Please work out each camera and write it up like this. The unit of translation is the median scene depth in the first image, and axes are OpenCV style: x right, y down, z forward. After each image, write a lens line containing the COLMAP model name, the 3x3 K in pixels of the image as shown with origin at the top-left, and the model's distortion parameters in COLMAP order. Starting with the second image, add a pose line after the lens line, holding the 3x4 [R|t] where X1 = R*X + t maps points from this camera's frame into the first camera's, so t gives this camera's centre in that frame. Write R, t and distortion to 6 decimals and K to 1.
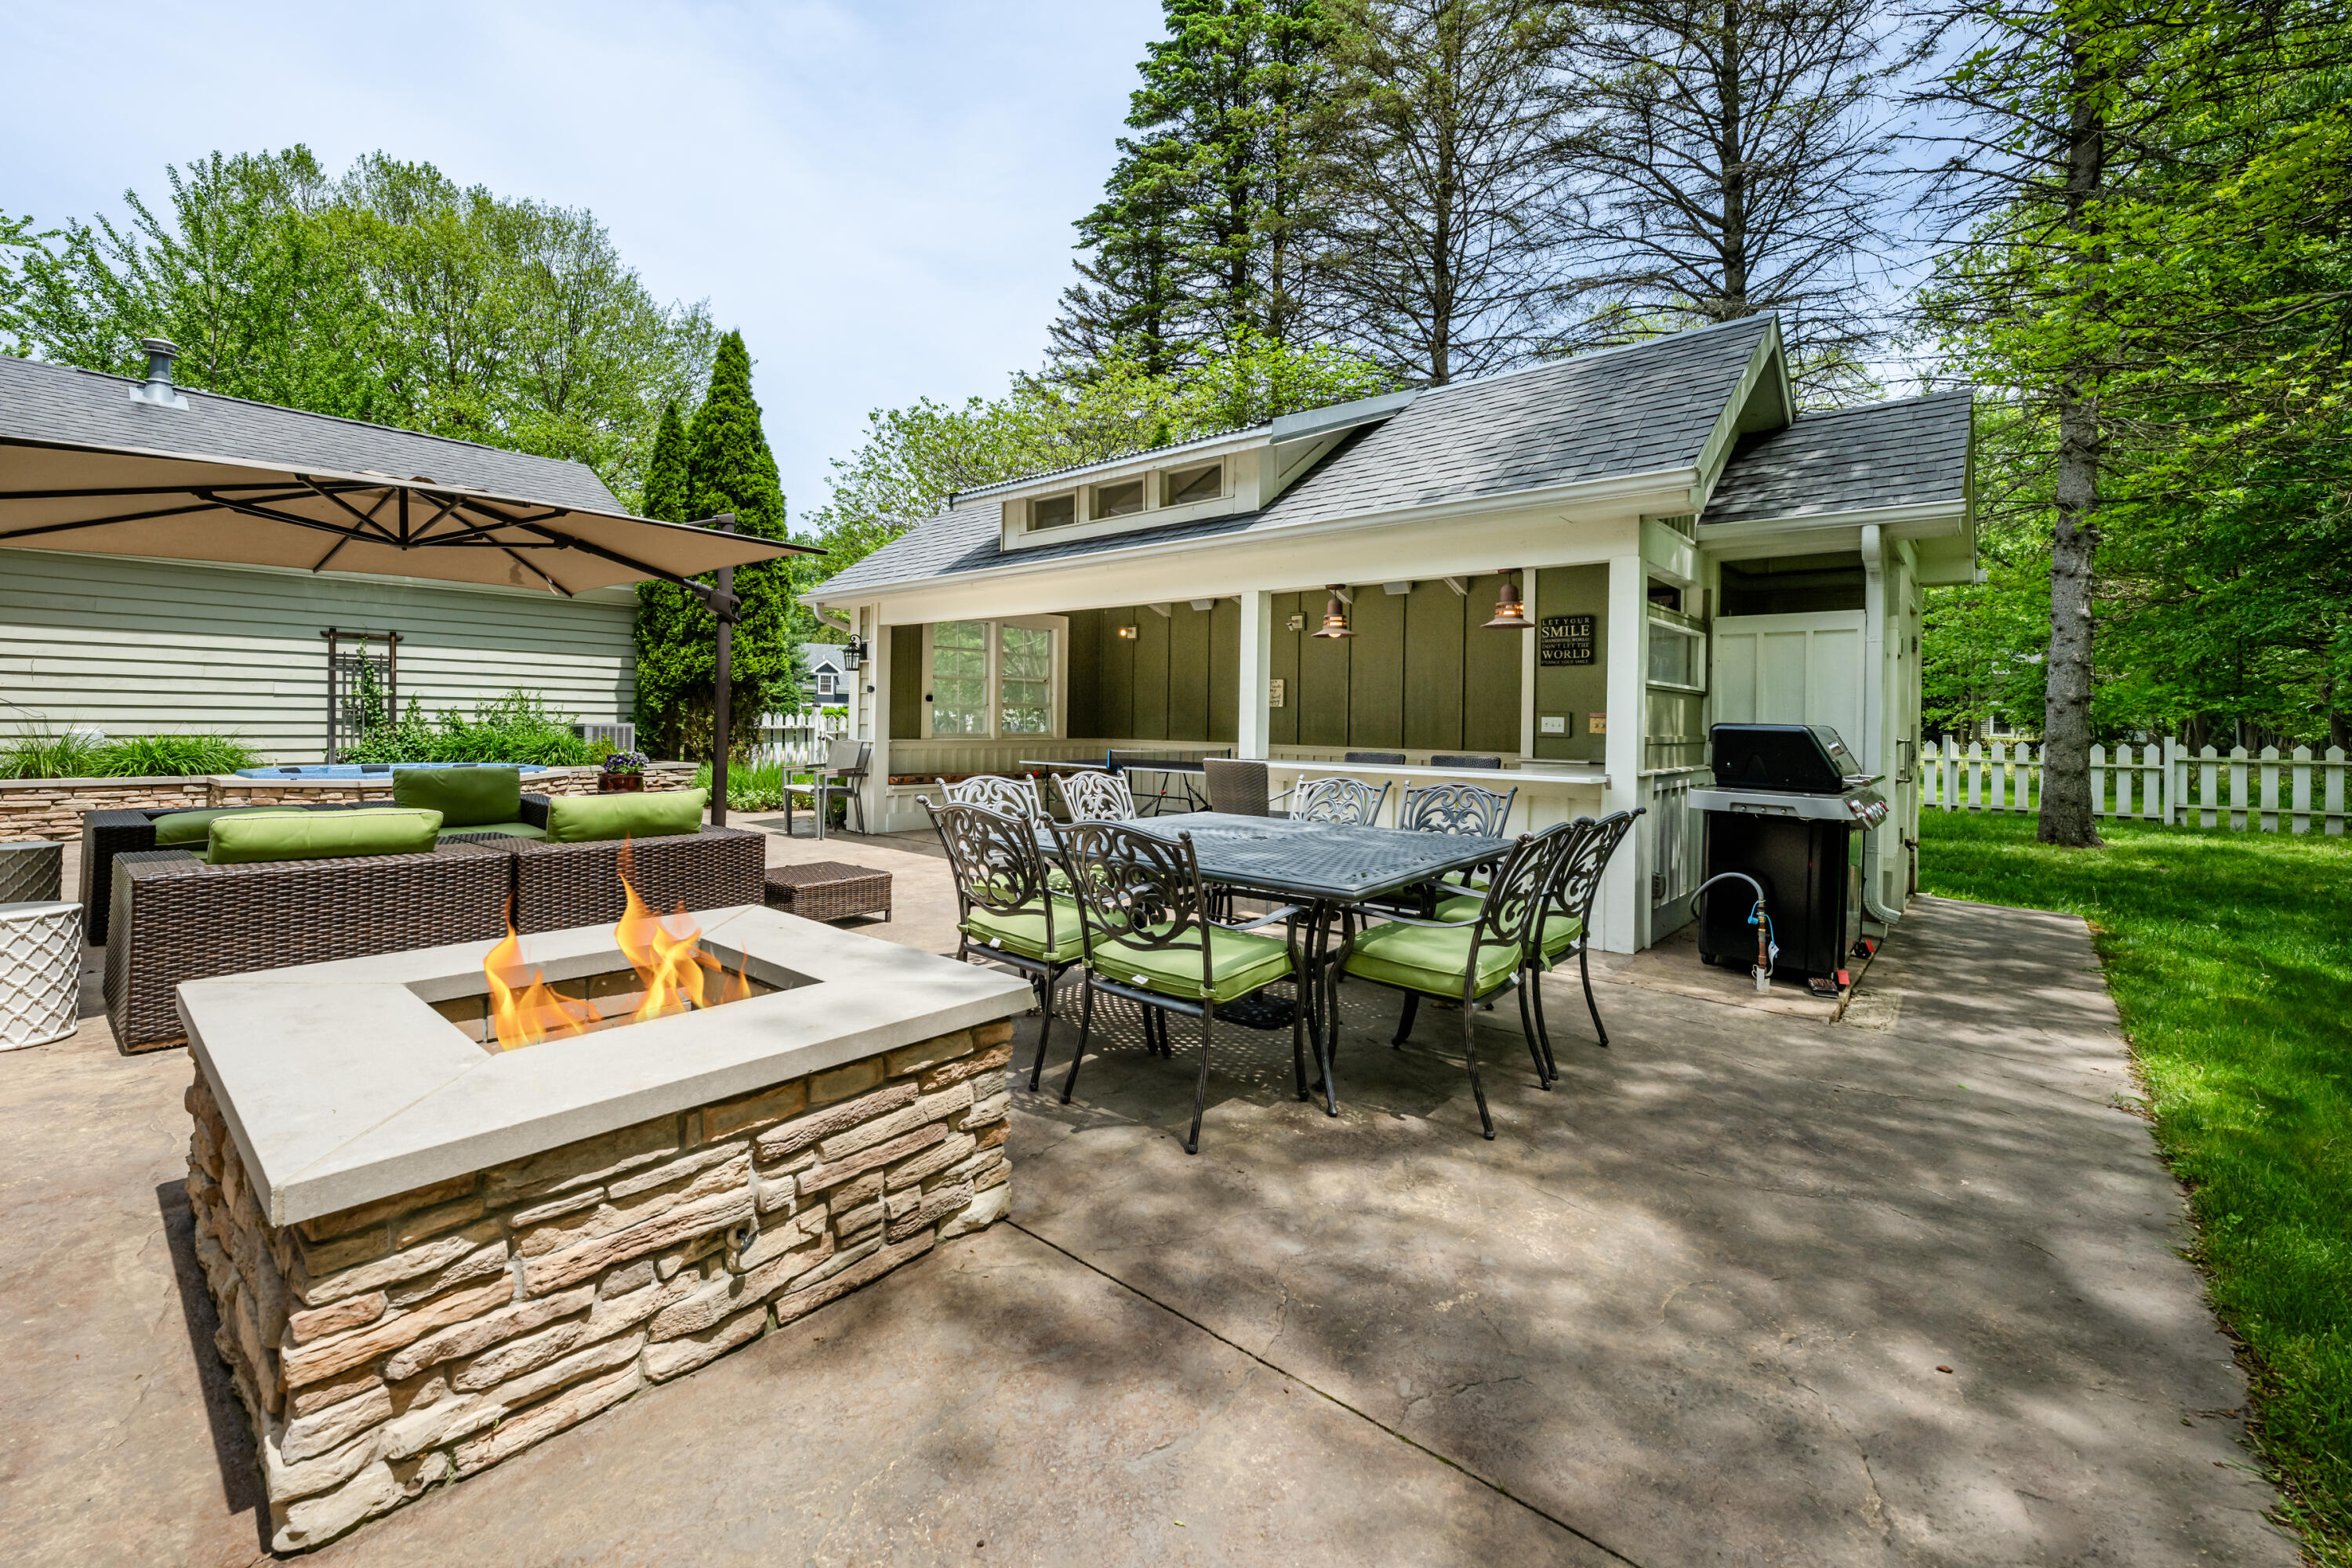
lens RADIAL K [[941.3, 0, 1145.4], [0, 941.3, 712.3], [0, 0, 1]] dist [0.001262, 0.000112]
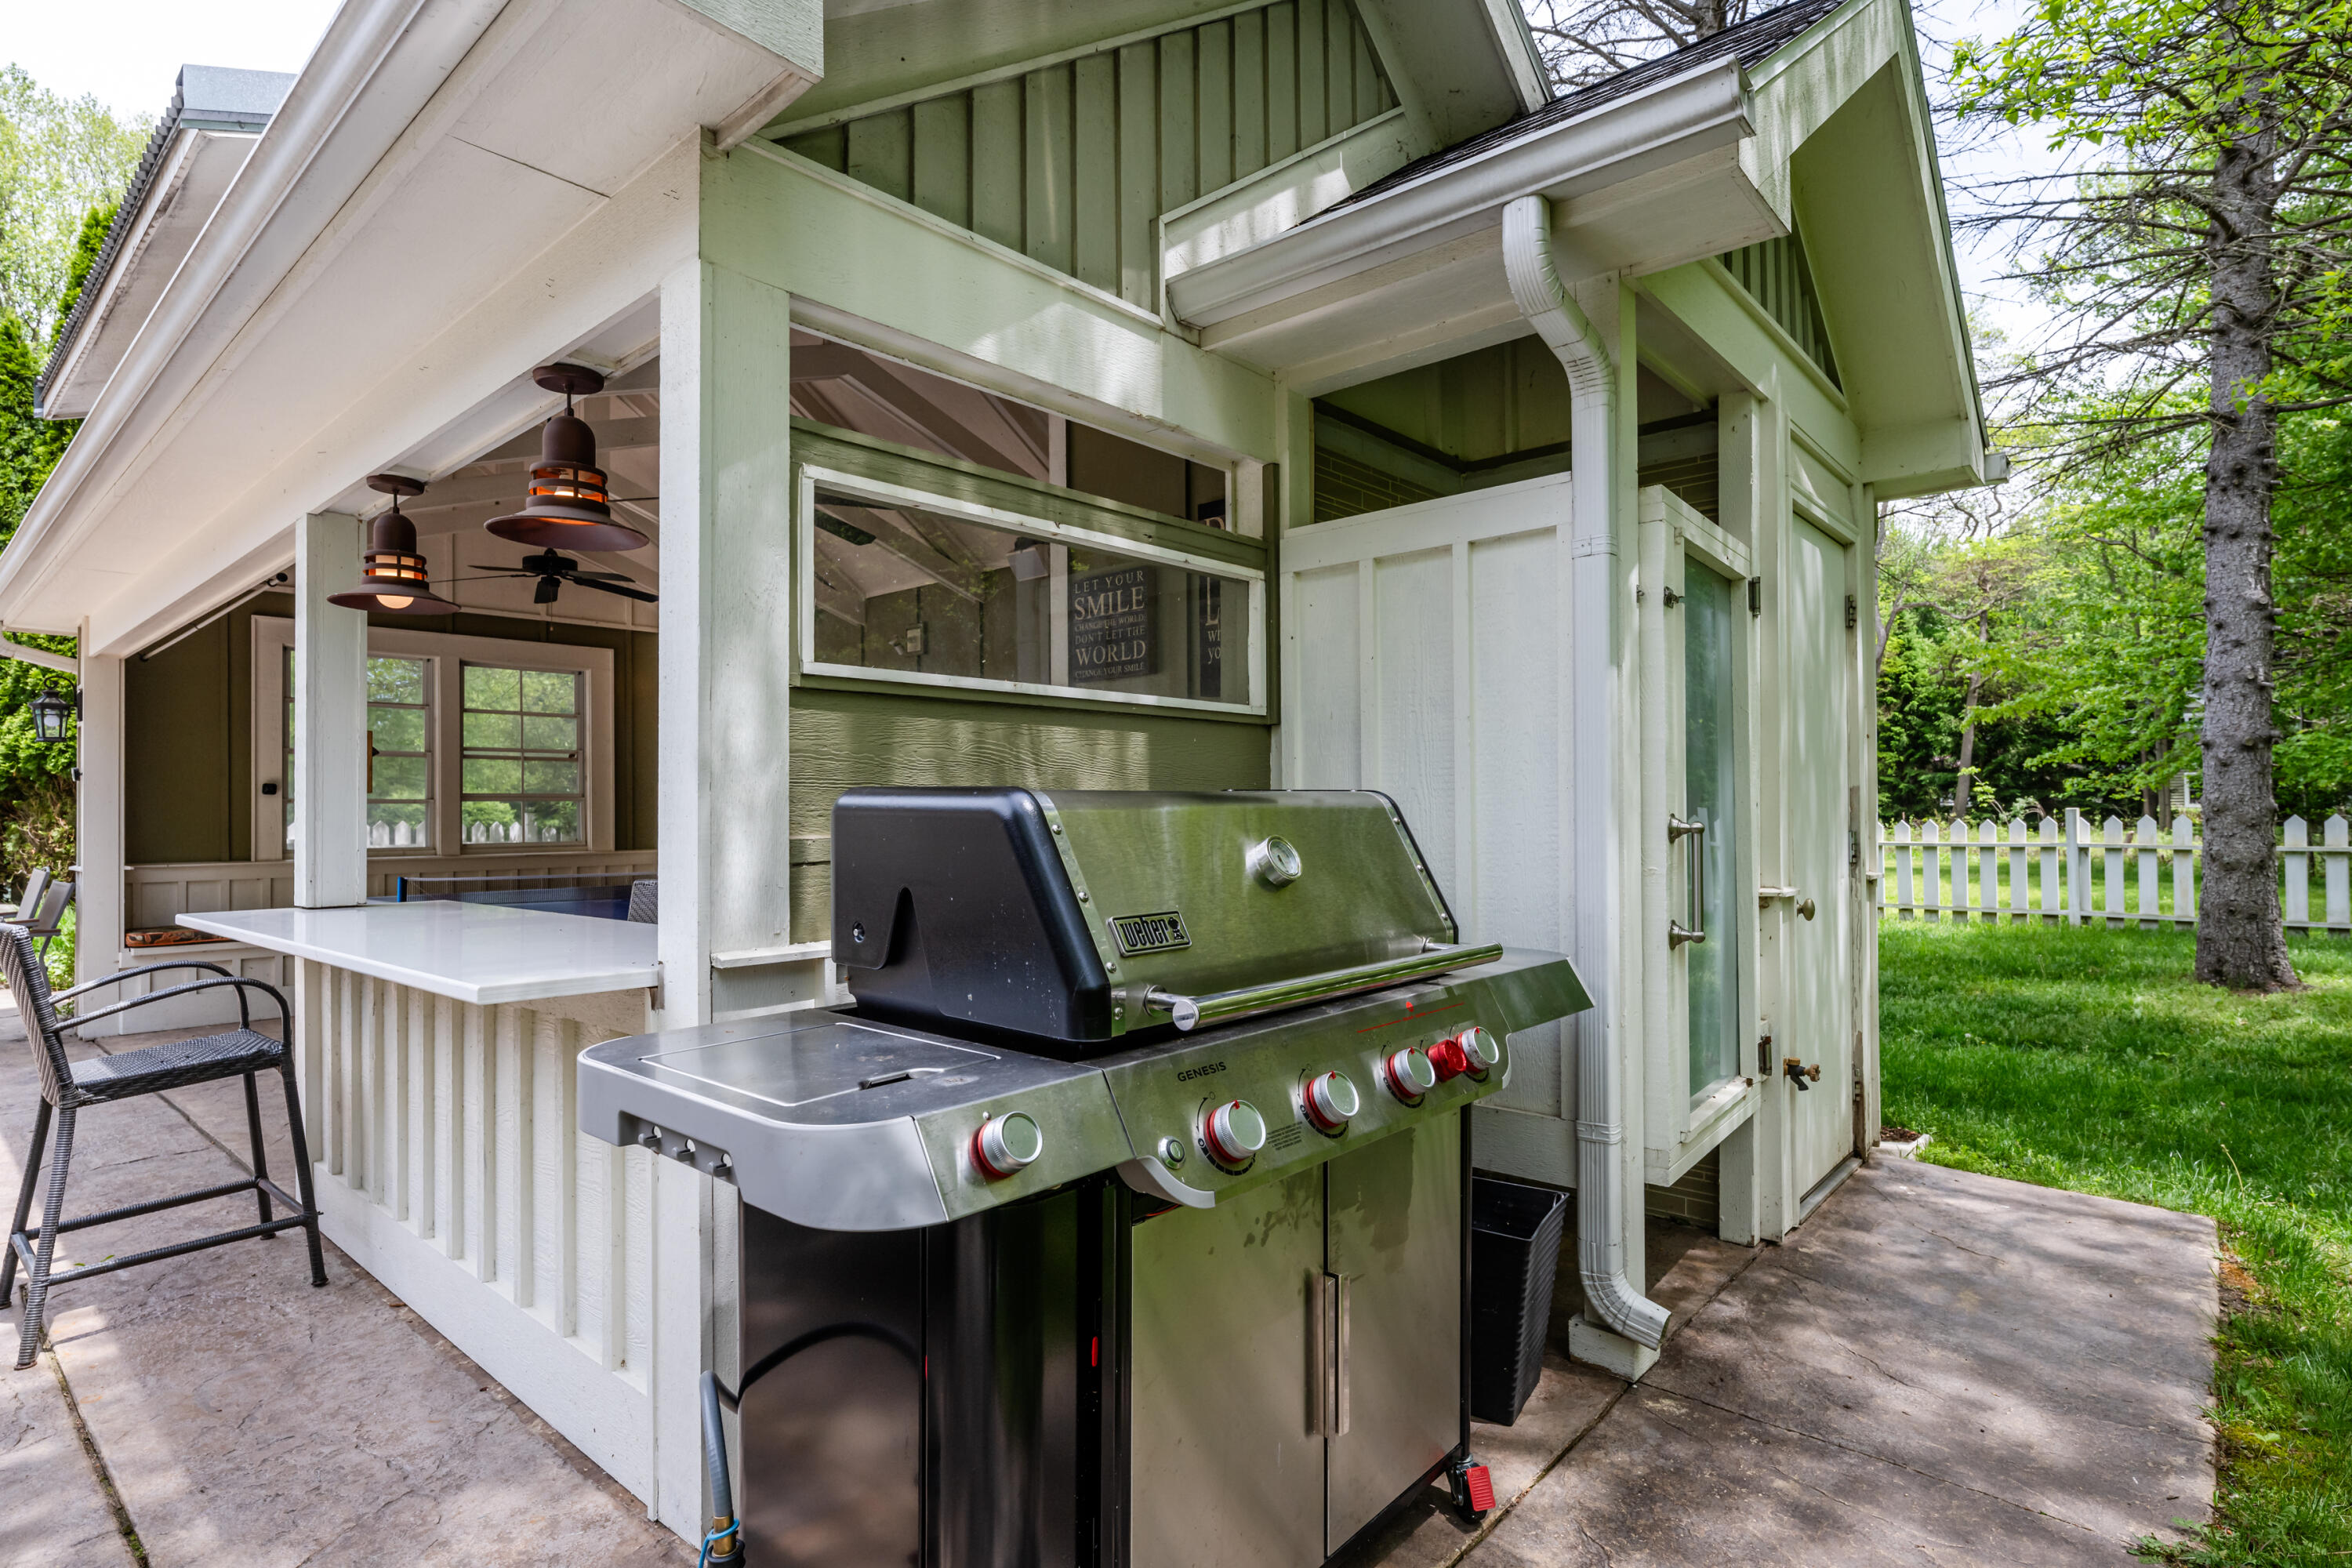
lens RADIAL K [[1172.3, 0, 1185.5], [0, 1172.3, 797.4], [0, 0, 1]] dist [-0.002638, -0.000058]
pose [[0.999468, -0.024940, 0.020994, 0.296807], [0.025038, 0.999677, -0.004394, 0.007179], [-0.020877, 0.004918, 0.999770, 0.272826]]
